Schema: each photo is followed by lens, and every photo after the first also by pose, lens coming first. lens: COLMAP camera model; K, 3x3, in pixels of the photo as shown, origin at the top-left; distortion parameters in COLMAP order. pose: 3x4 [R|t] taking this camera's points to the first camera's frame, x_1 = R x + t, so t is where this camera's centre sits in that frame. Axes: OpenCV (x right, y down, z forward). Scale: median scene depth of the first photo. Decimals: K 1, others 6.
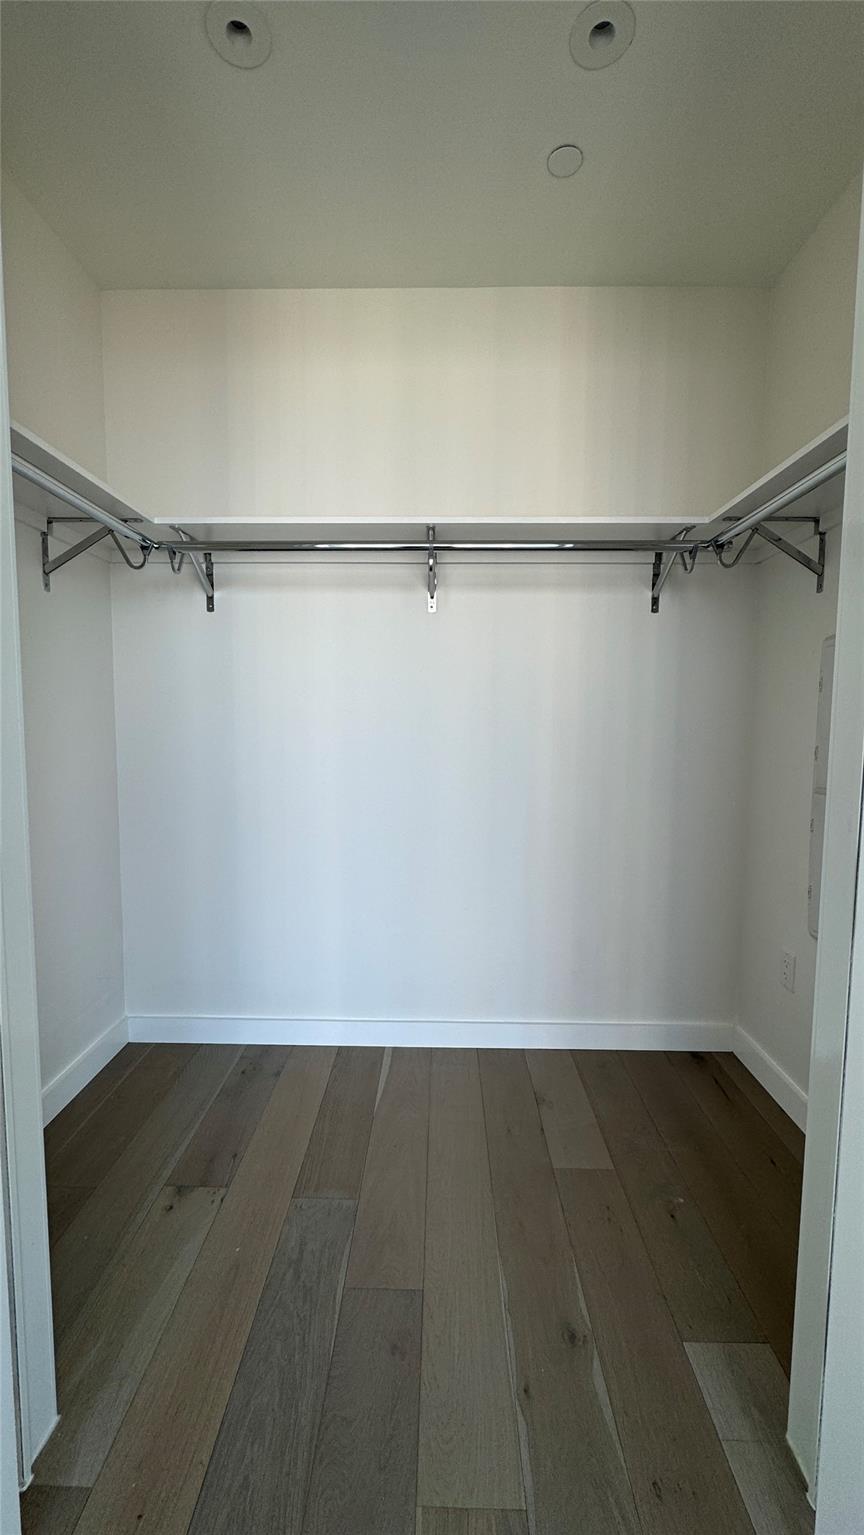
lens RADIAL K [[608.1, 0, 431.1], [0, 608.1, 772.6], [0, 0, 1]] dist [0.002249, 0.000234]
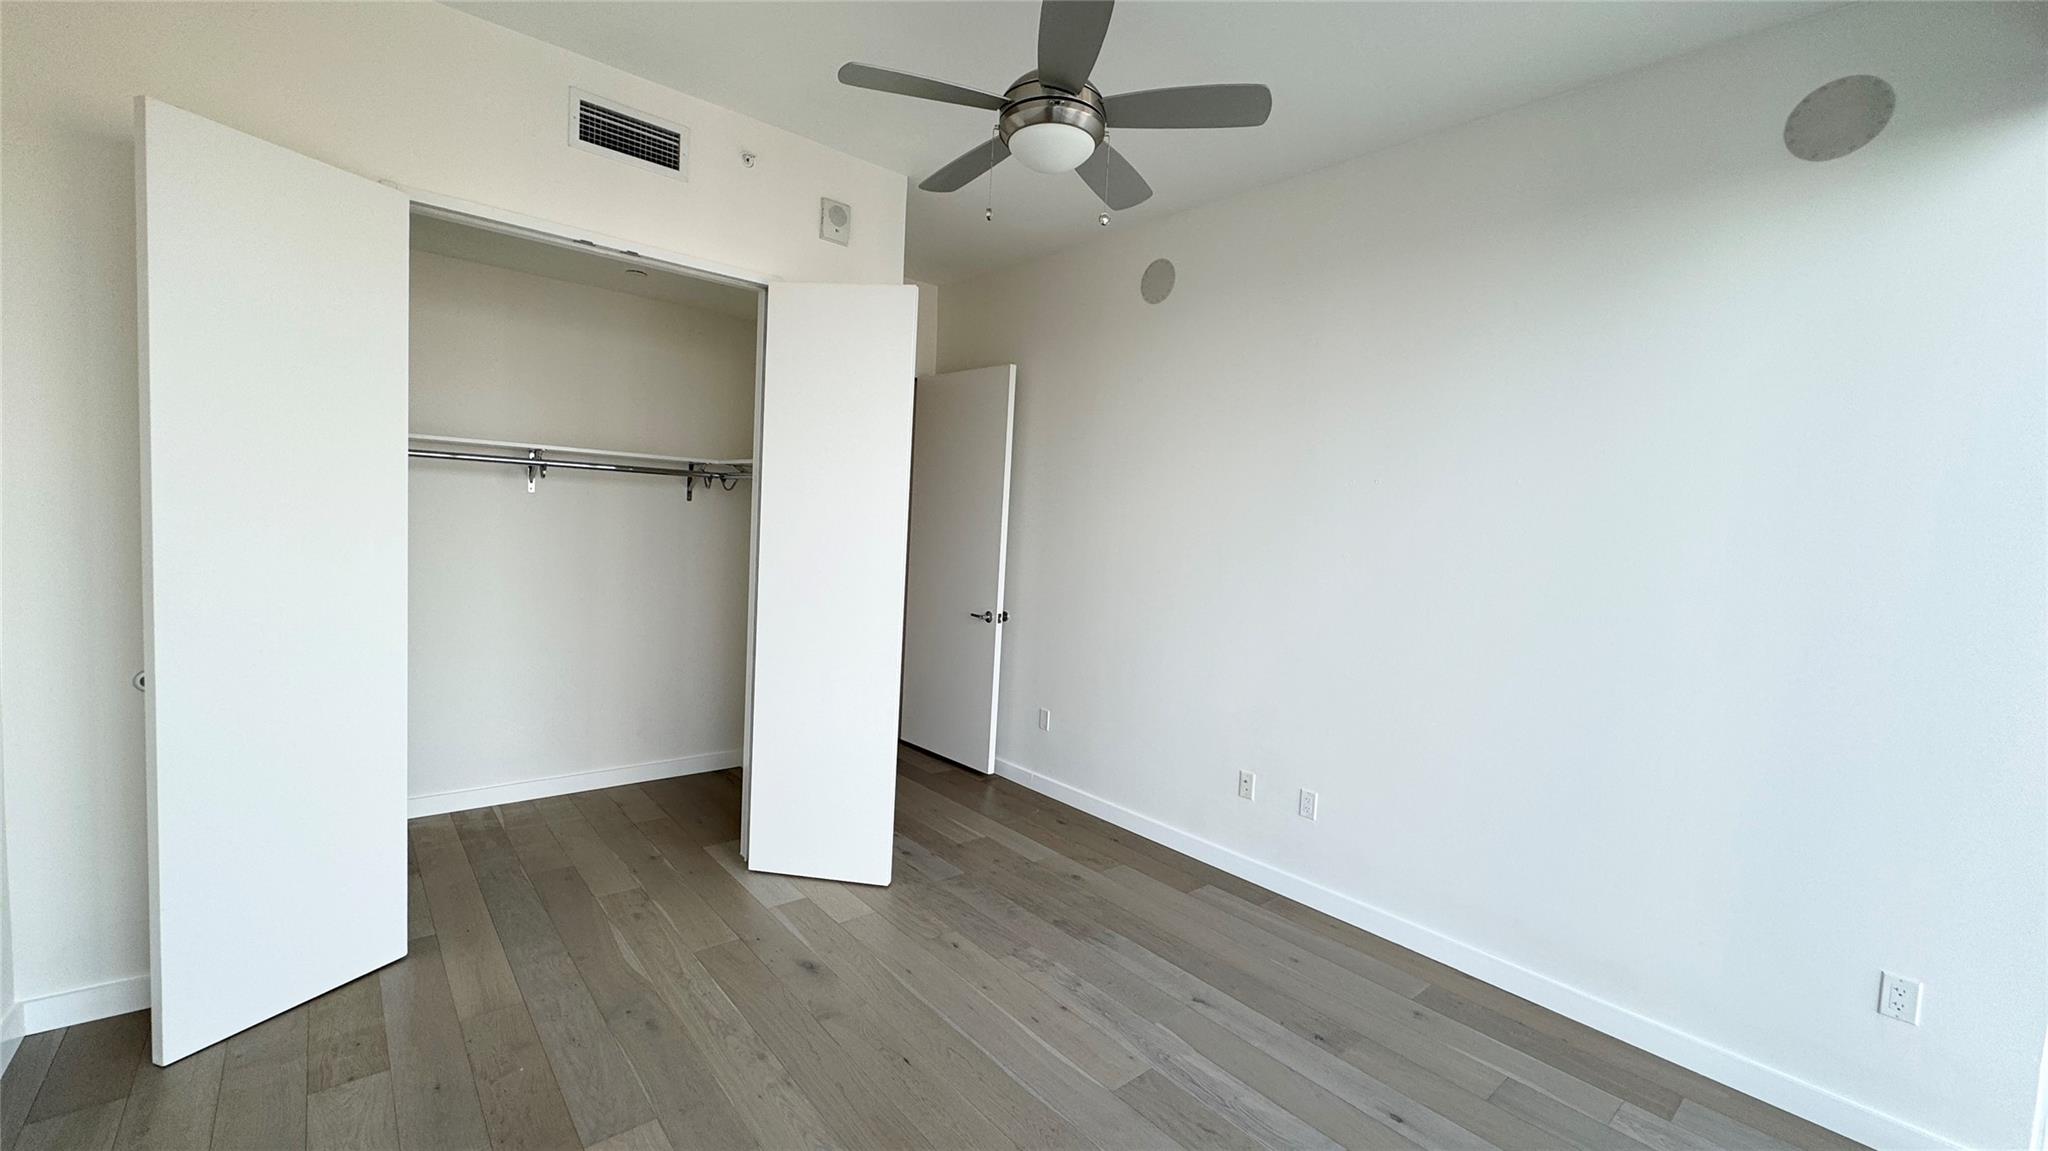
lens RADIAL K [[811.3, 0, 1023.8], [0, 811.3, 581.7], [0, 0, 1]] dist [0.002249, 0.000234]
pose [[0.746997, -0.017743, 0.664591, -0.462094], [0.008971, 0.999822, 0.016610, -0.082798], [-0.664767, -0.006445, 0.747023, -1.368082]]
